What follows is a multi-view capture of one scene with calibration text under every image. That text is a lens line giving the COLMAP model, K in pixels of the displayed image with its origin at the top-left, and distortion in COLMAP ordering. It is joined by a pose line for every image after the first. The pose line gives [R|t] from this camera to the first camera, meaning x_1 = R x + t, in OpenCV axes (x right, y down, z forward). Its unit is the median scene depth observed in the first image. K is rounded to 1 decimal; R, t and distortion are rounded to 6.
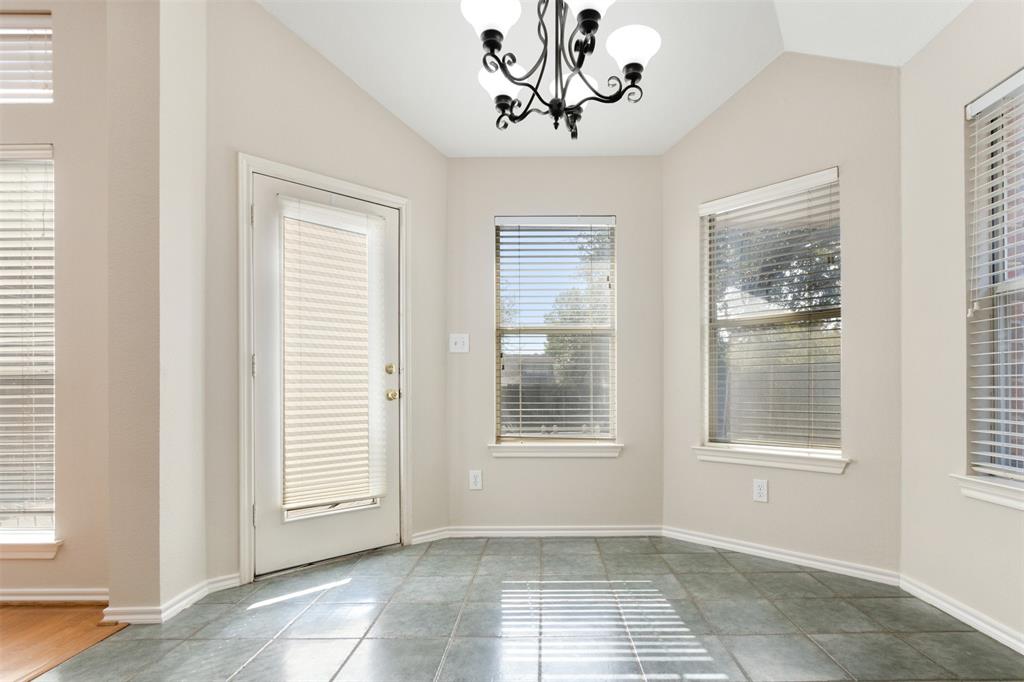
lens RADIAL K [[754.4, 0, 515.9], [0, 754.4, 384.3], [0, 0, 1]] dist [0.003715, 0.005898]
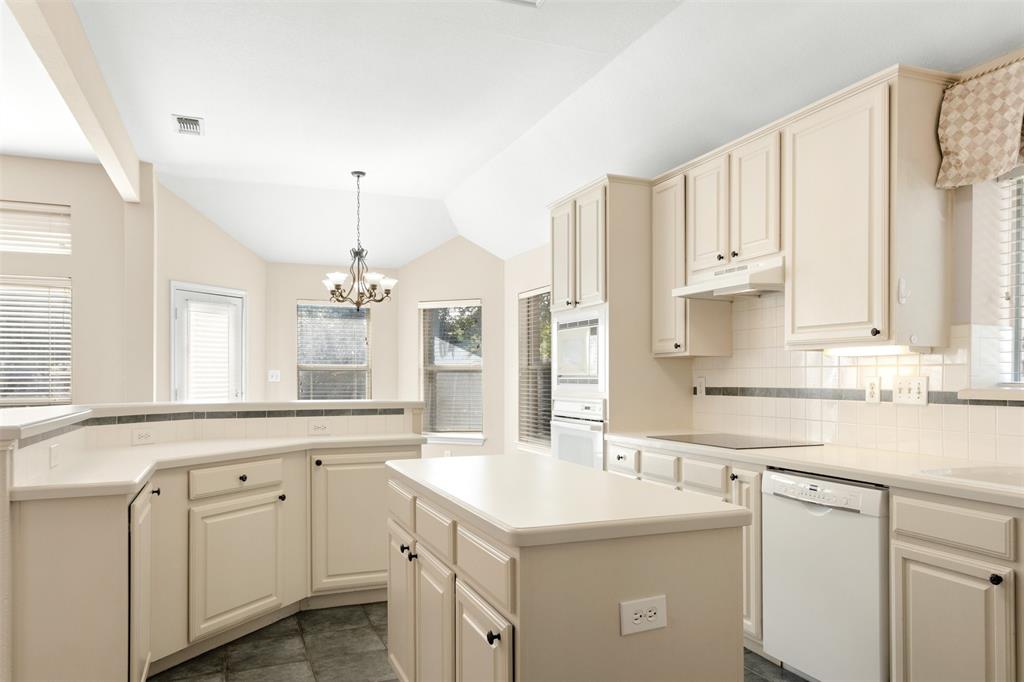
lens RADIAL K [[726.4, 0, 511.5], [0, 726.4, 381.1], [0, 0, 1]] dist [-0.001844, 0.000407]
pose [[0.939708, 0.003909, 0.341955, -0.186974], [-0.001450, 0.999971, -0.007448, -0.046428], [-0.341975, 0.006503, 0.939687, -0.943327]]
